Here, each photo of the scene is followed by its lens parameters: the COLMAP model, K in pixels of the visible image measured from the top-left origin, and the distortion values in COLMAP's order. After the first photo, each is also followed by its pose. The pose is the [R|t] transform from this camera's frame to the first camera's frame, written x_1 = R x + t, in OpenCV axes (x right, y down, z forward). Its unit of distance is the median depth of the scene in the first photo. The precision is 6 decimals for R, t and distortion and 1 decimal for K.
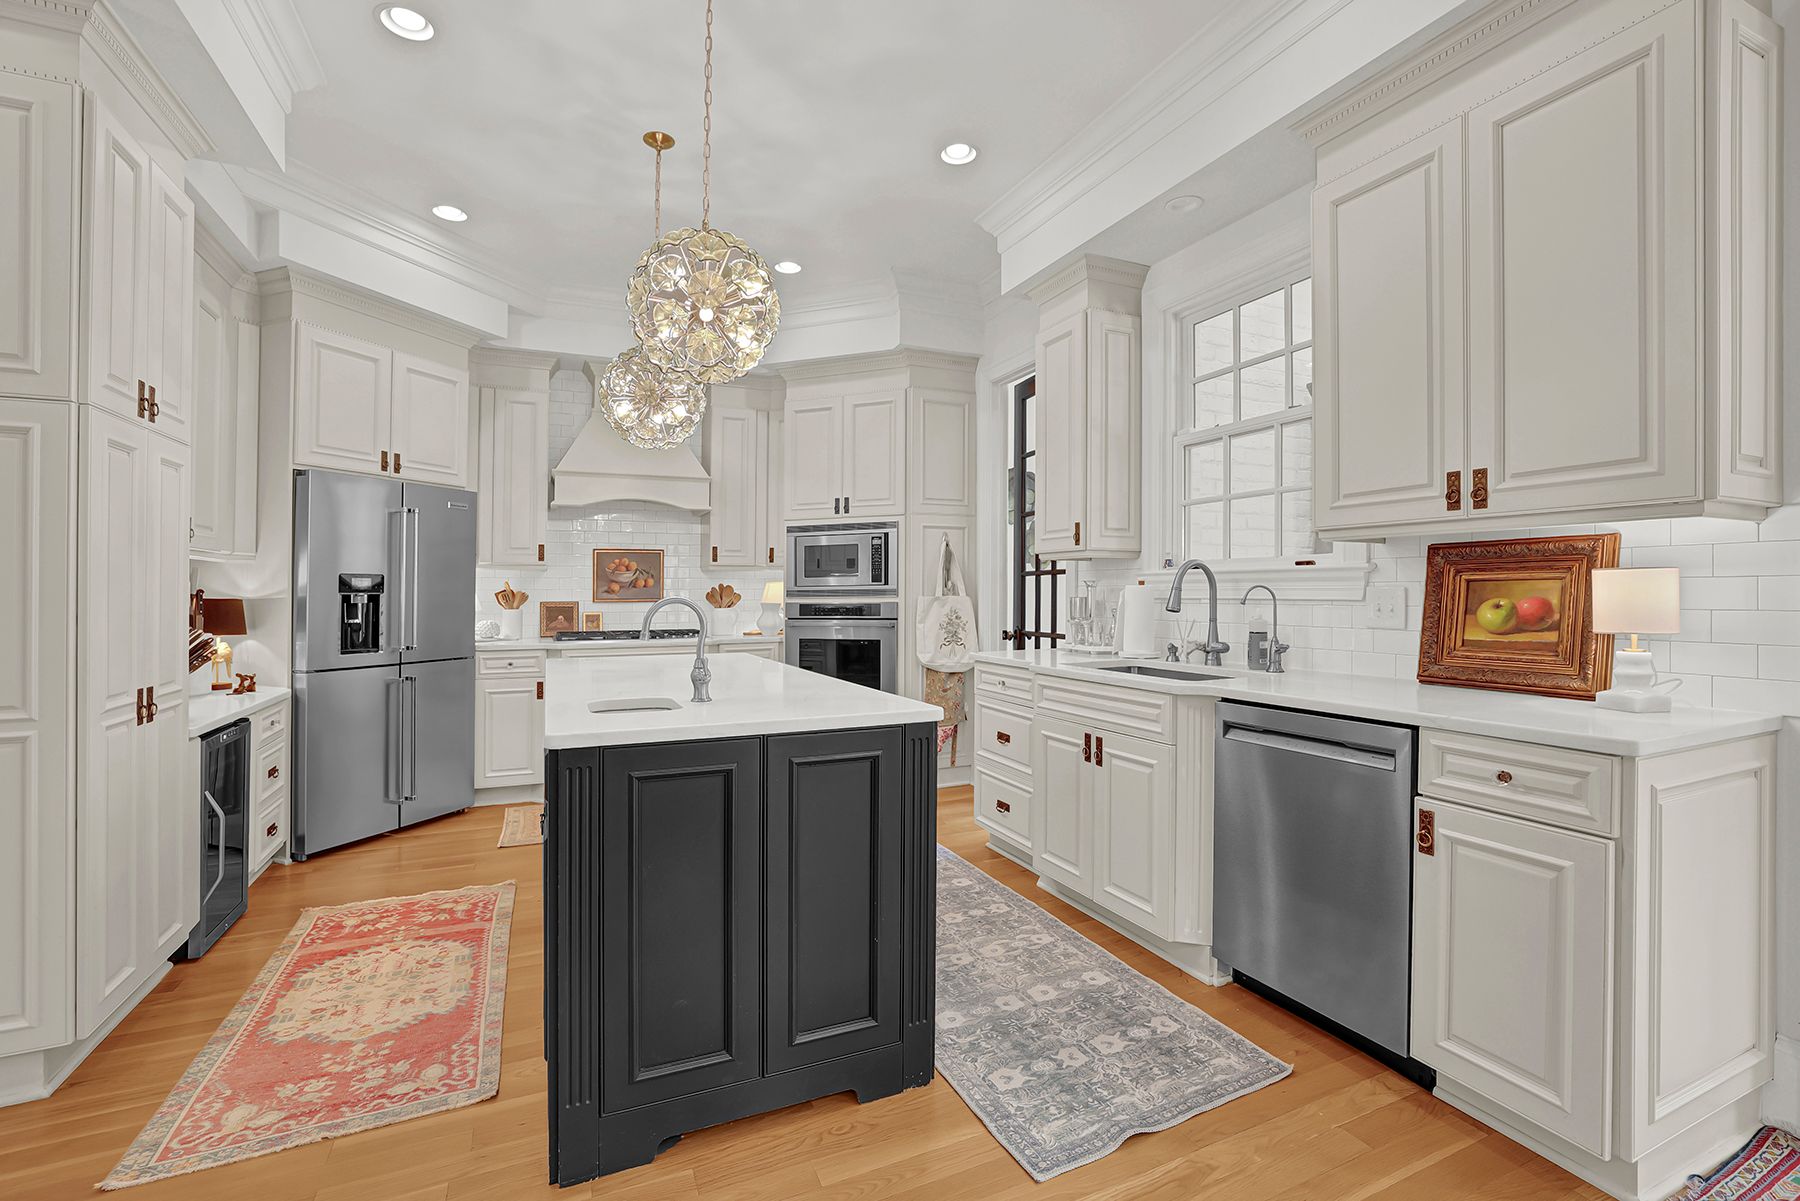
lens RADIAL K [[786.8, 0, 886.5], [0, 786.8, 584.5], [0, 0, 1]] dist [-0.046753, 0.015885]
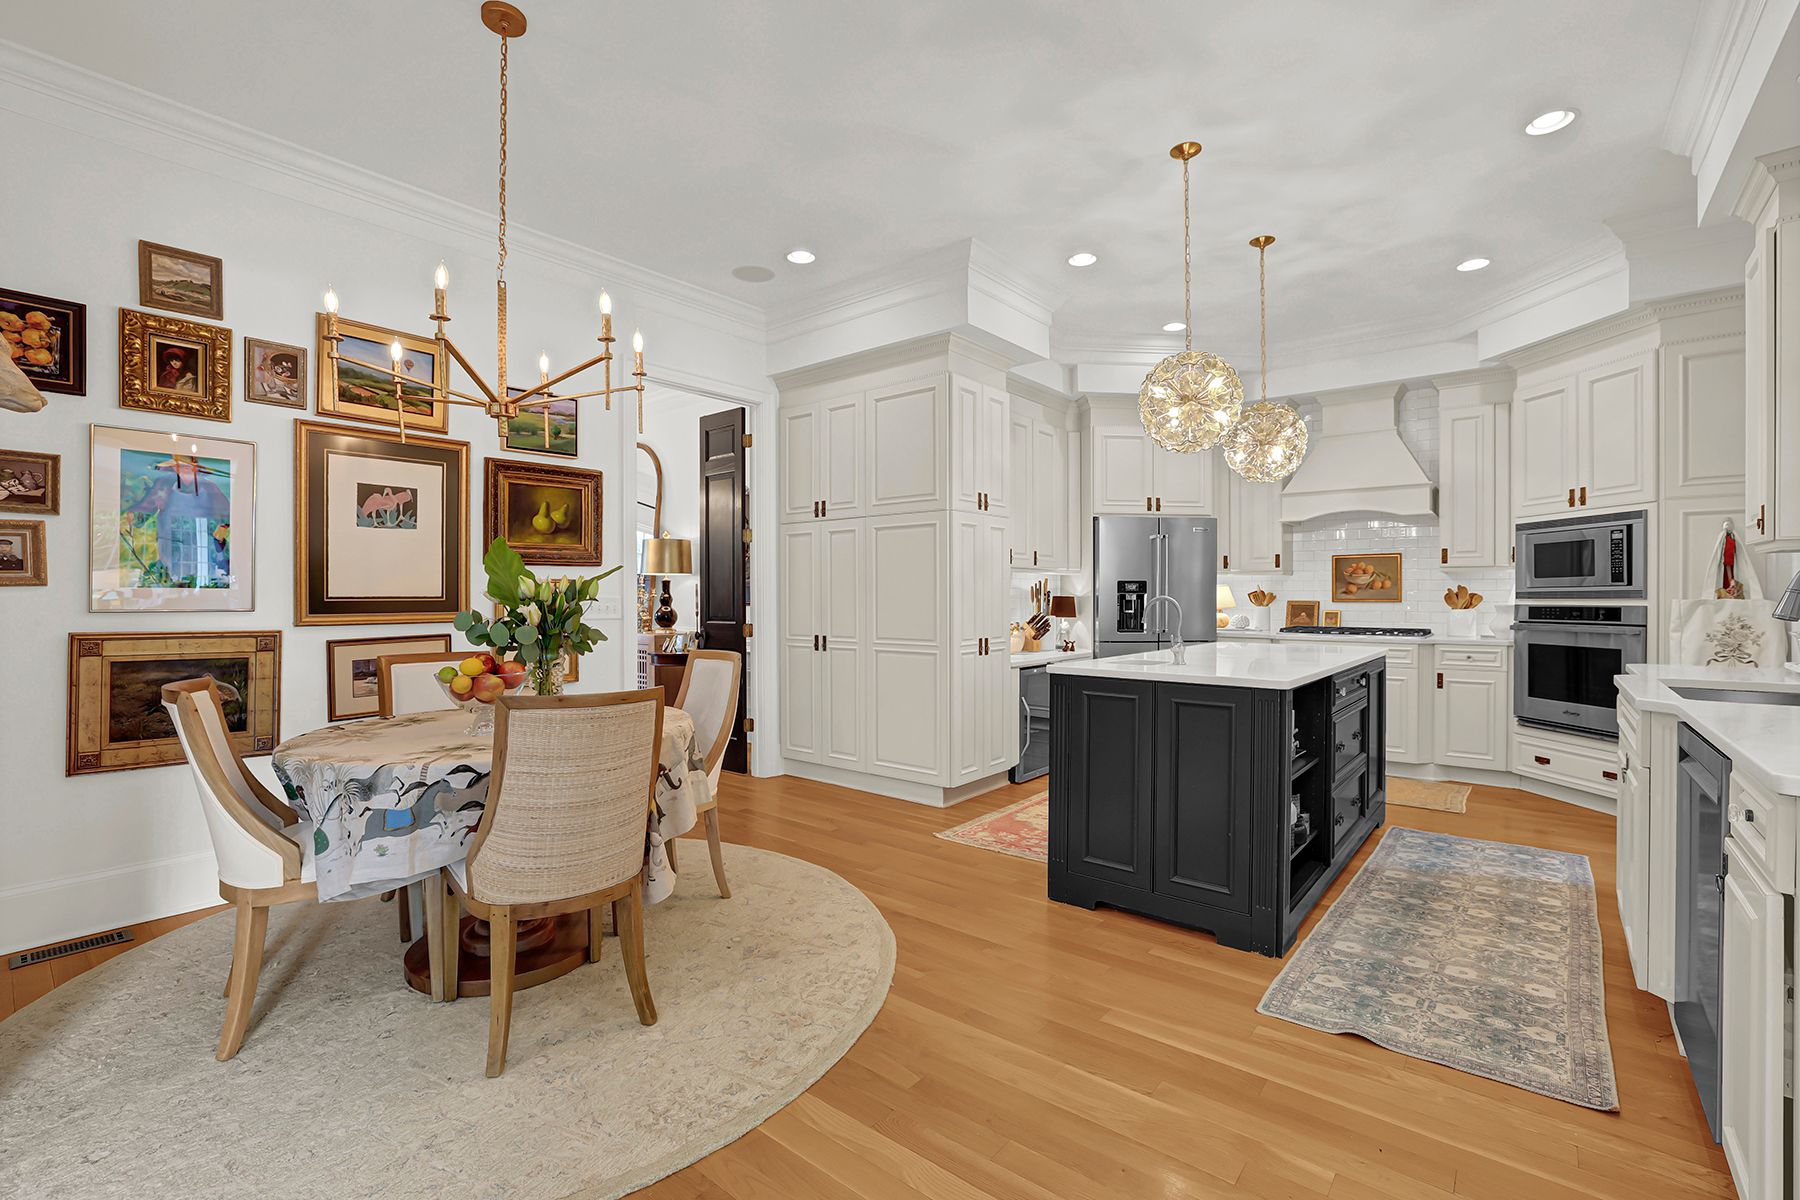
lens RADIAL K [[782.0, 0, 941.2], [0, 782.0, 595.3], [0, 0, 1]] dist [-0.002194, -0.000096]
pose [[0.485015, 0.005770, -0.874487, 0.381325], [0.006056, 0.999932, 0.009956, -0.001856], [0.874485, -0.010125, 0.484947, -0.064403]]
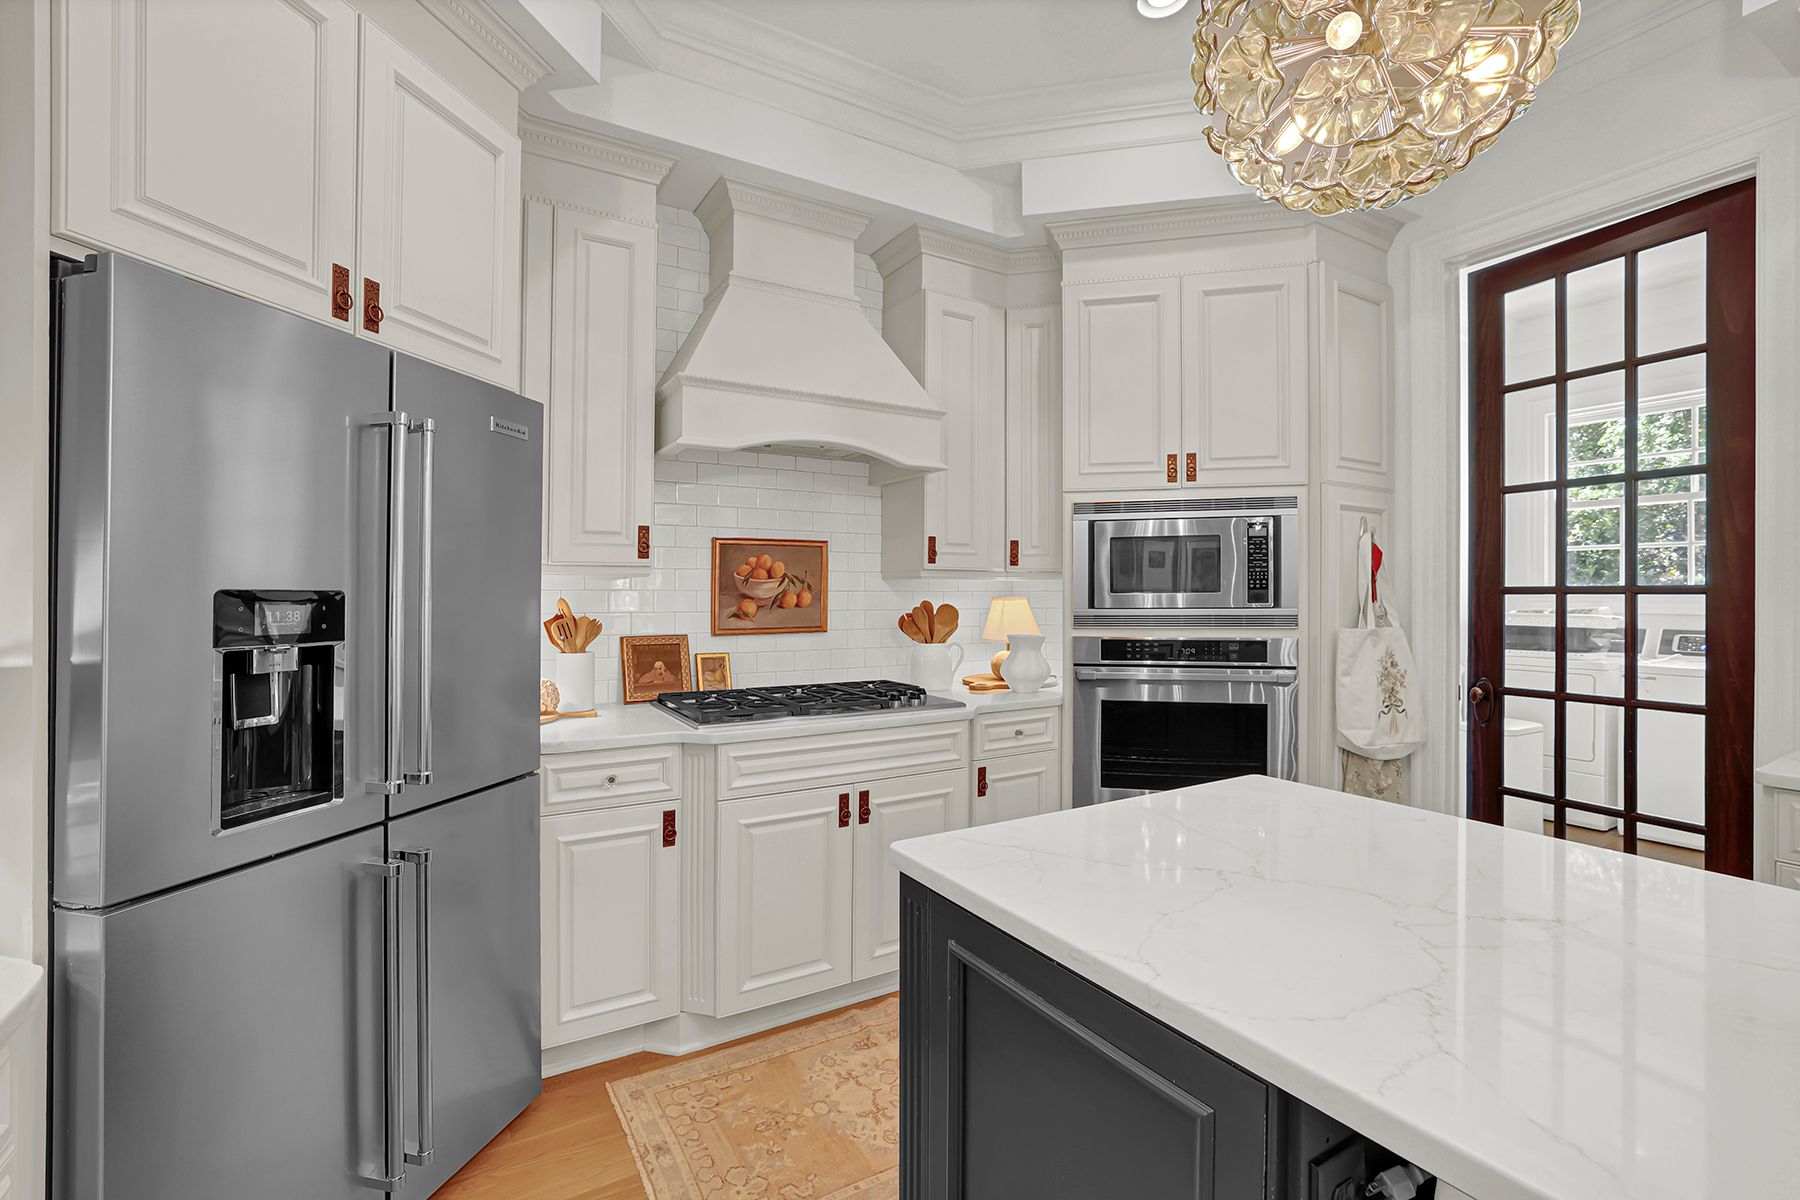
lens RADIAL K [[793.1, 0, 900.0], [0, 793.1, 600.0], [0, 0, 1]] dist [-0.048370, 0.015853]
pose [[0.992378, 0.003911, 0.123173, -0.341531], [-0.005932, 0.999854, 0.016041, -0.012557], [-0.123092, -0.016650, 0.992256, 0.473503]]
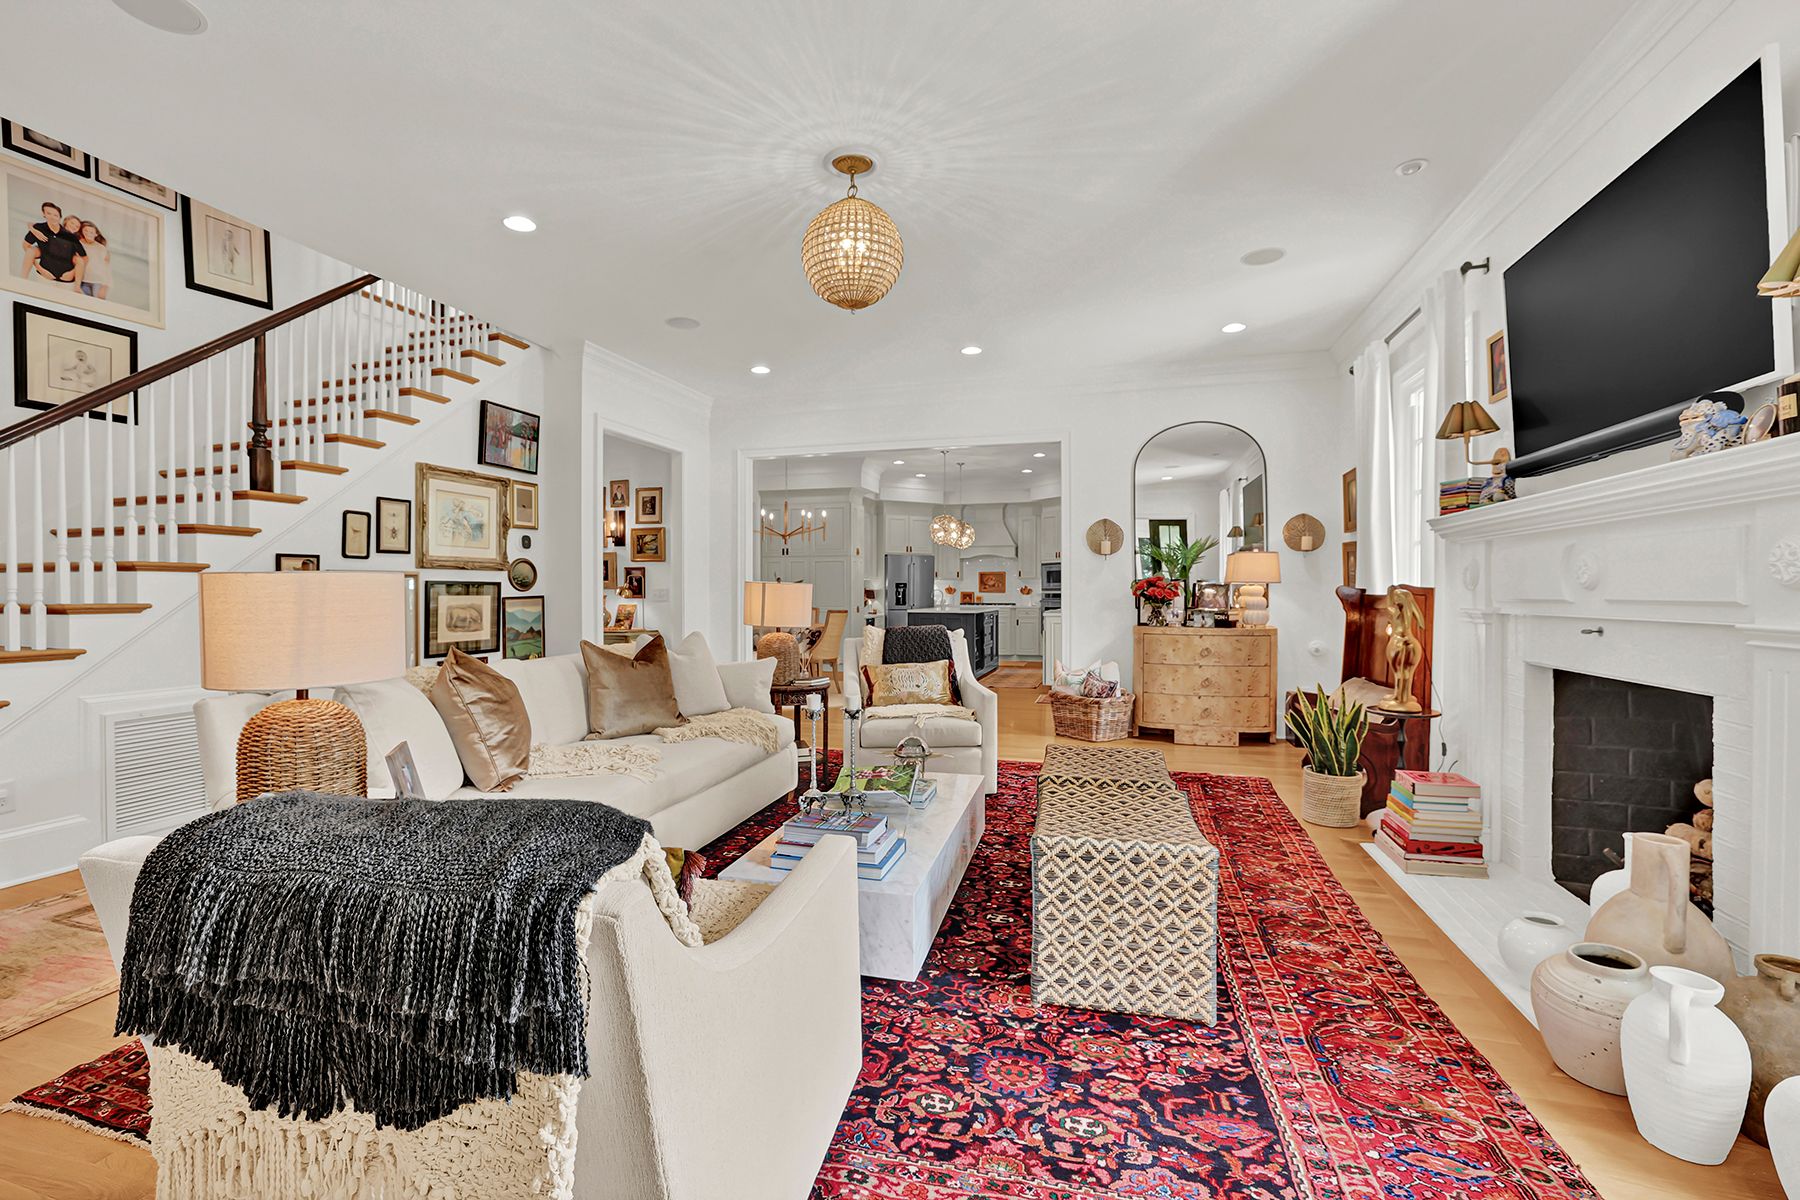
lens RADIAL K [[793.1, 0, 900.0], [0, 793.1, 600.0], [0, 0, 1]] dist [-0.048370, 0.015853]
pose [[0.778314, 0.012365, -0.627754, 1.197156], [-0.000161, 0.999810, 0.019494, -0.003979], [0.627876, -0.015071, 0.778168, -1.365678]]
